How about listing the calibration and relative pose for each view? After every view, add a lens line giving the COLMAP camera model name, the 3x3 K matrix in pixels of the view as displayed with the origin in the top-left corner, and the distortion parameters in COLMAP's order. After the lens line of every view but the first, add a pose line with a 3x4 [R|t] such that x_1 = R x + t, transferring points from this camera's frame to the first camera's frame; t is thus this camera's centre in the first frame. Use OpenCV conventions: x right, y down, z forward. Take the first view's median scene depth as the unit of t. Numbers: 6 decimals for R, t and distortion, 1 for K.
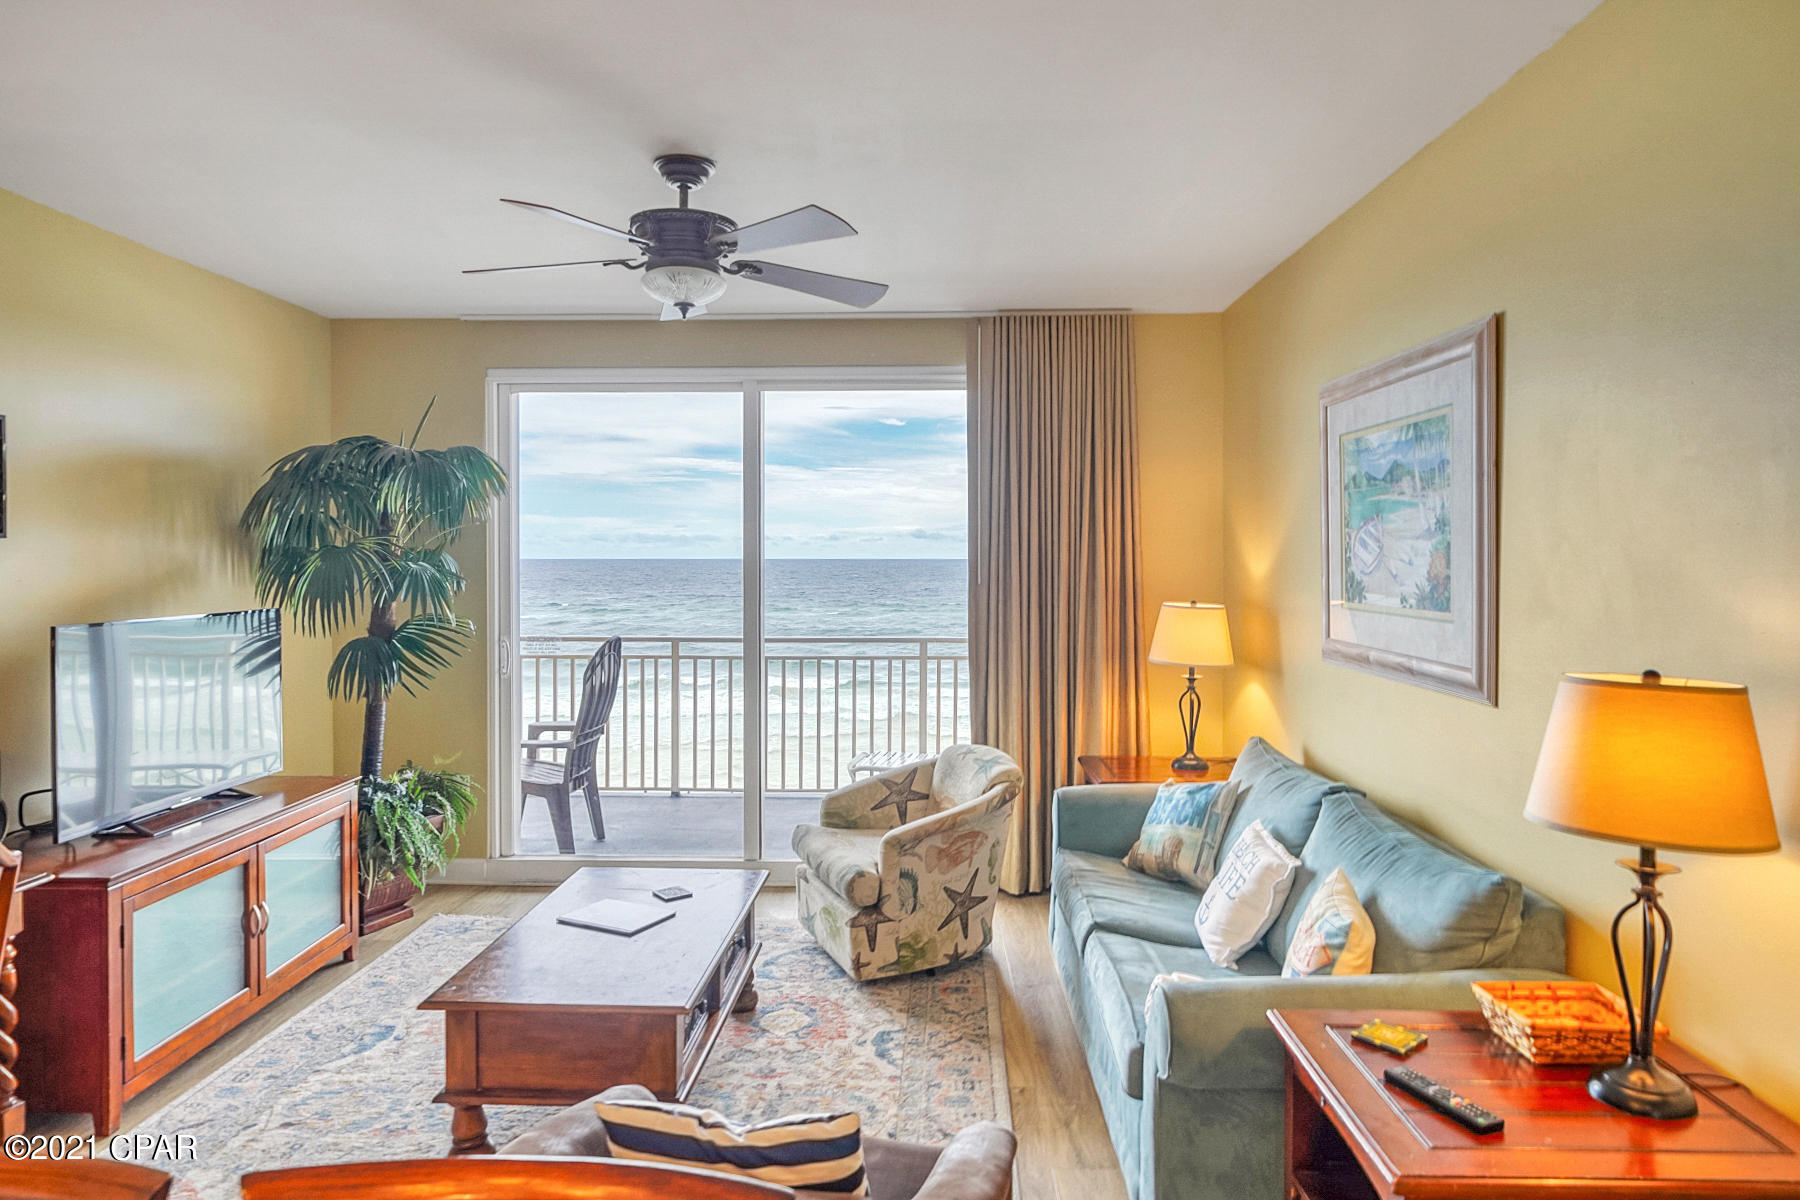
lens RADIAL K [[1095.5, 0, 885.2], [0, 1095.5, 558.1], [0, 0, 1]] dist [-0.002582, -0.004293]
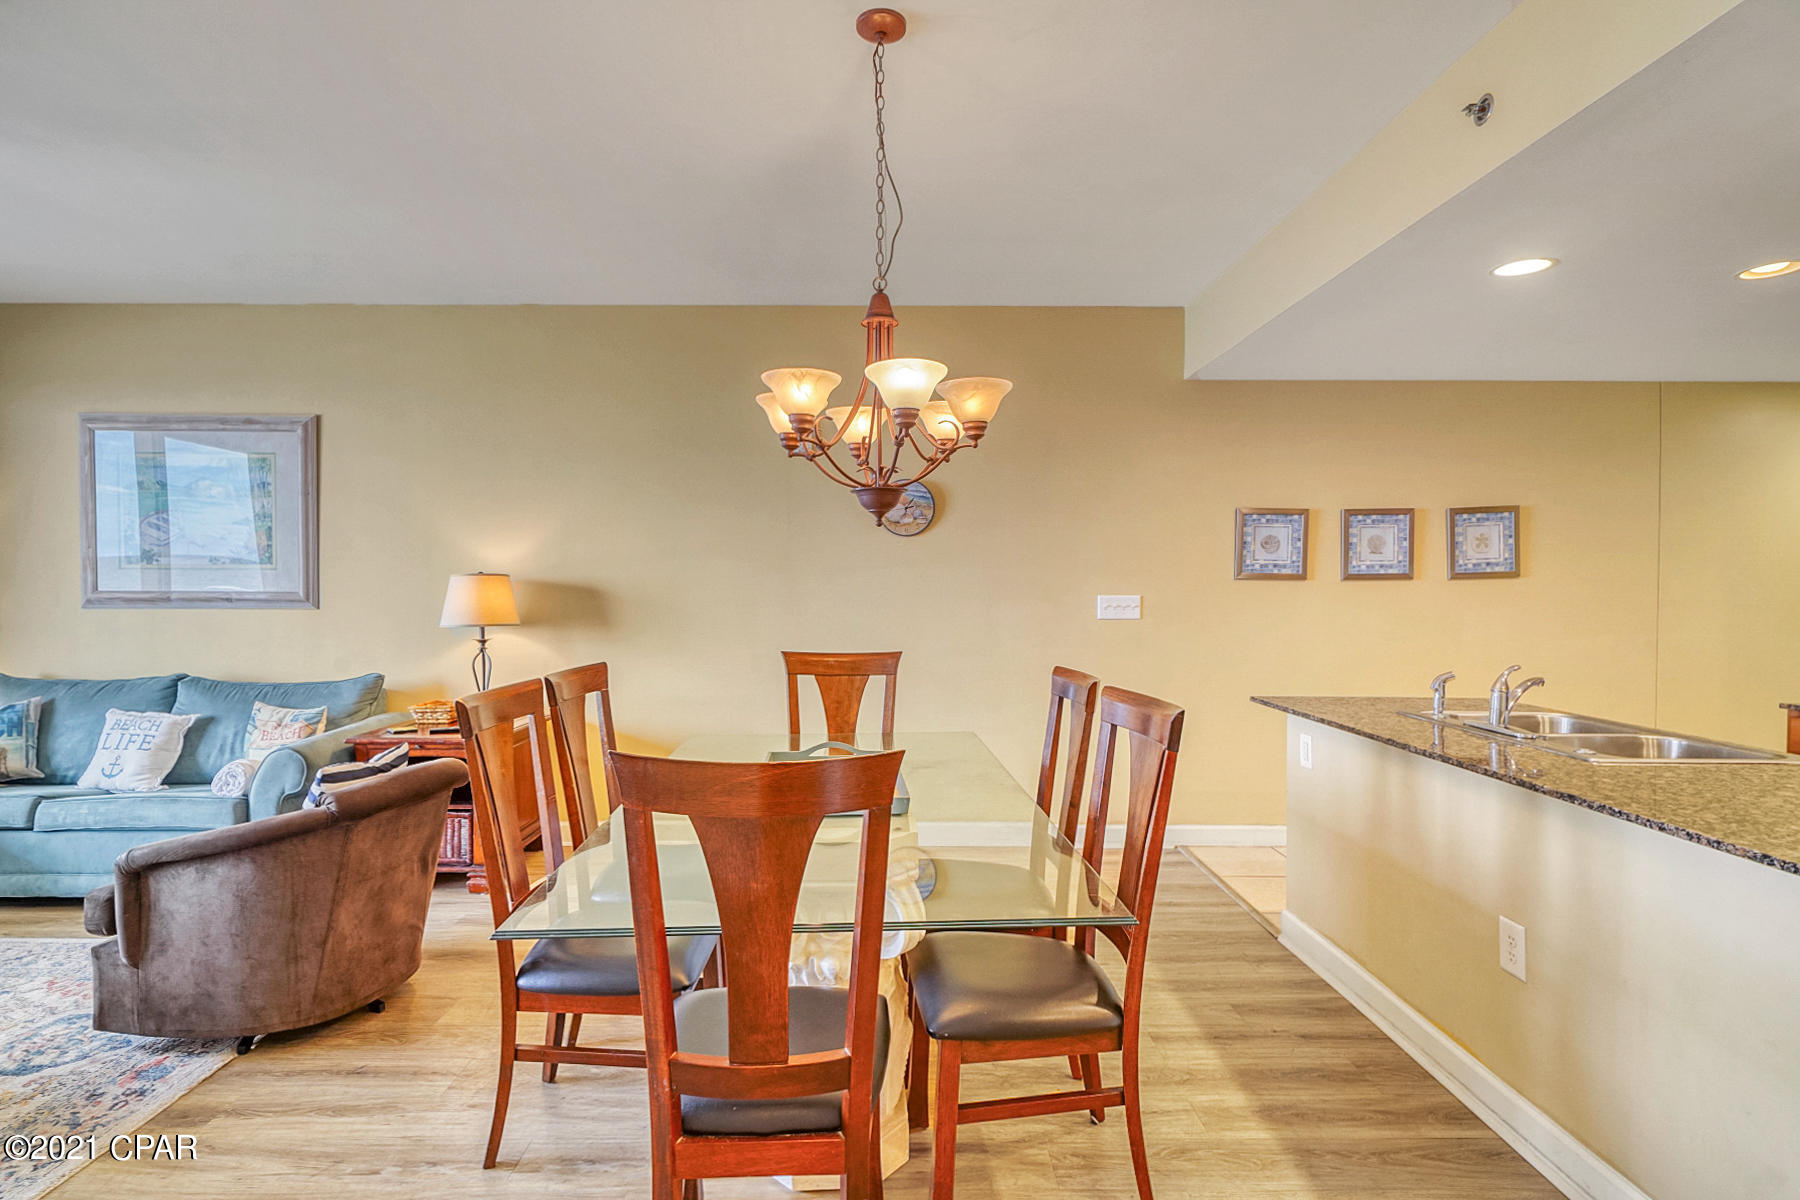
lens RADIAL K [[894.2, 0, 896.7], [0, 894.2, 604.0], [0, 0, 1]] dist [0.006617, 0.002347]
pose [[-0.051785, -0.019556, 0.998467, -0.772066], [0.002052, 0.999804, 0.019688, 0.064200], [-0.998656, 0.003069, -0.051735, 0.009122]]
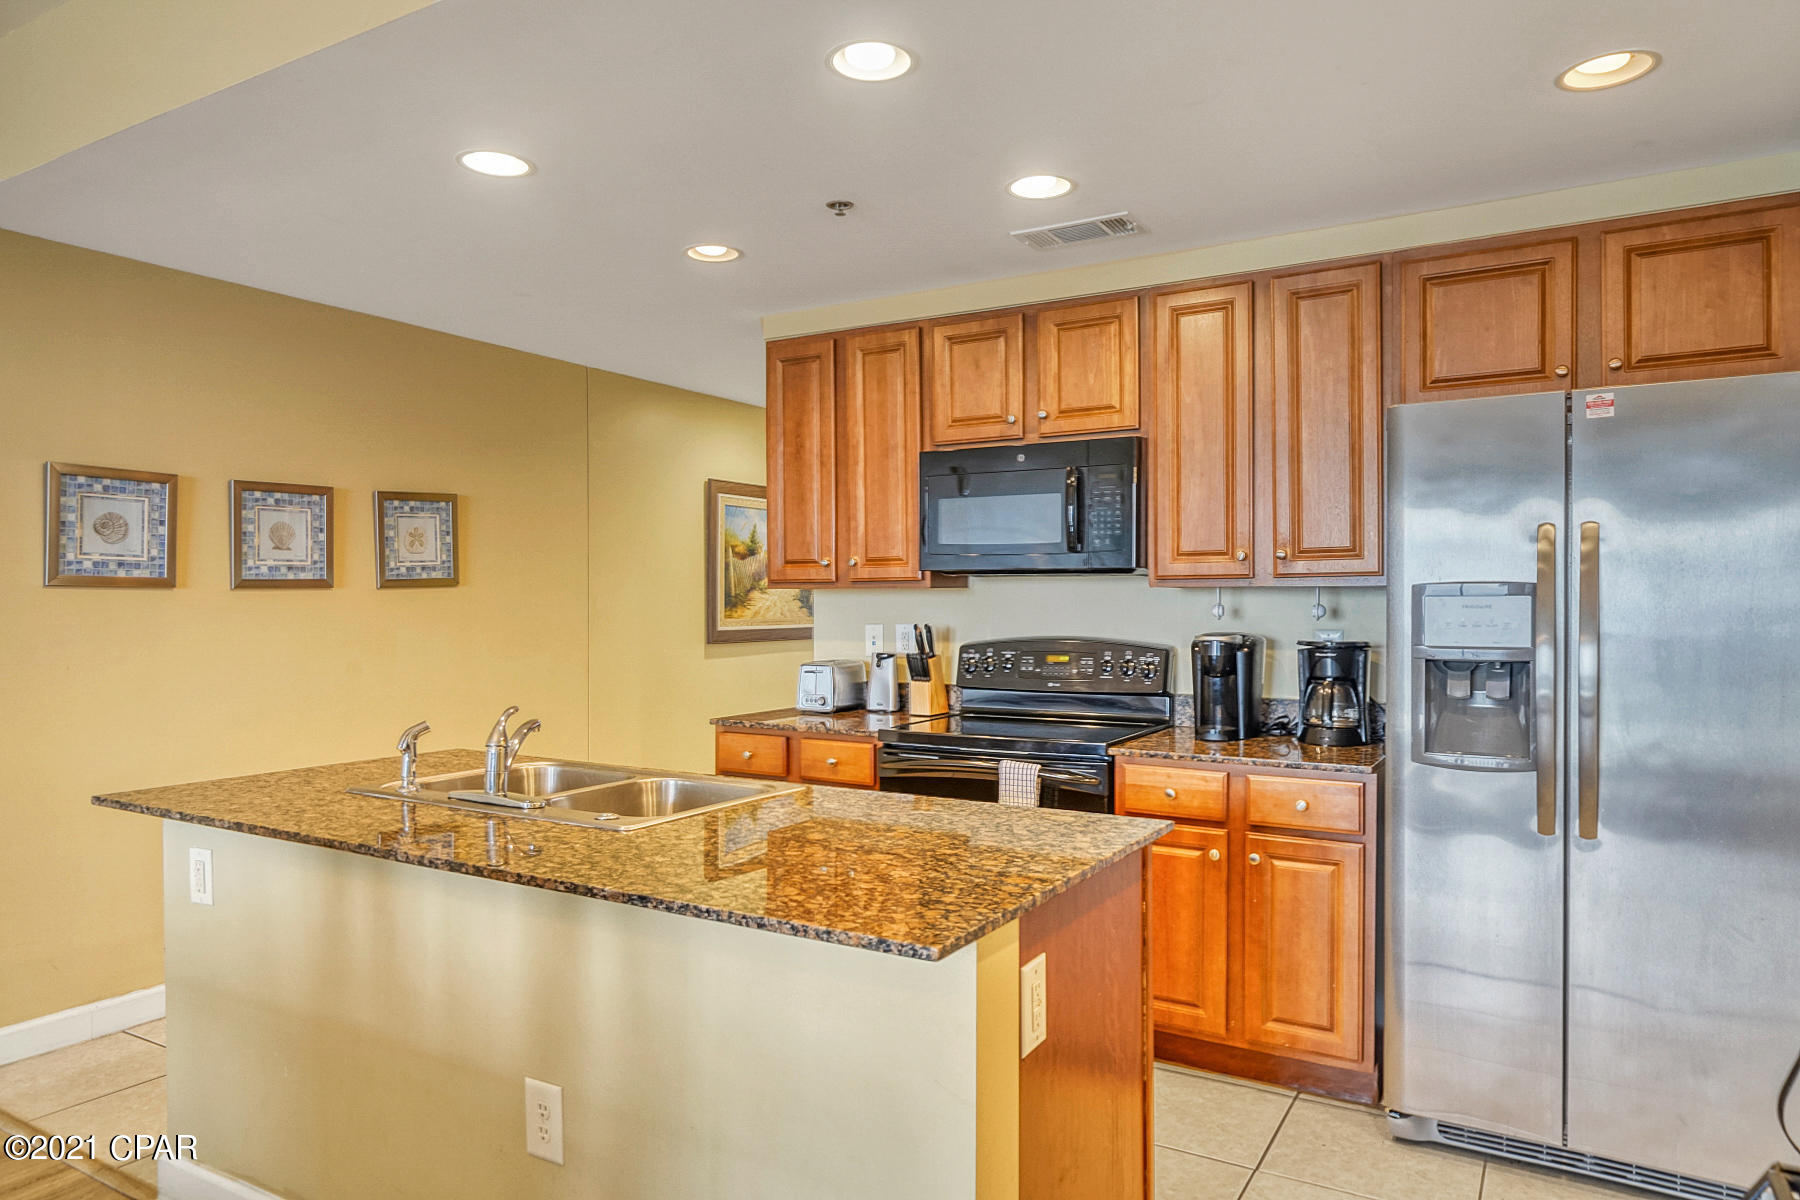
lens RADIAL K [[1148.1, 0, 891.3], [0, 1148.1, 608.8], [0, 0, 1]] dist [-0.003572, 0.001722]
pose [[-0.874369, -0.002108, 0.485256, -0.606286], [0.004981, 0.999899, 0.013319, 0.064433], [-0.485235, 0.014063, -0.874270, -0.046756]]
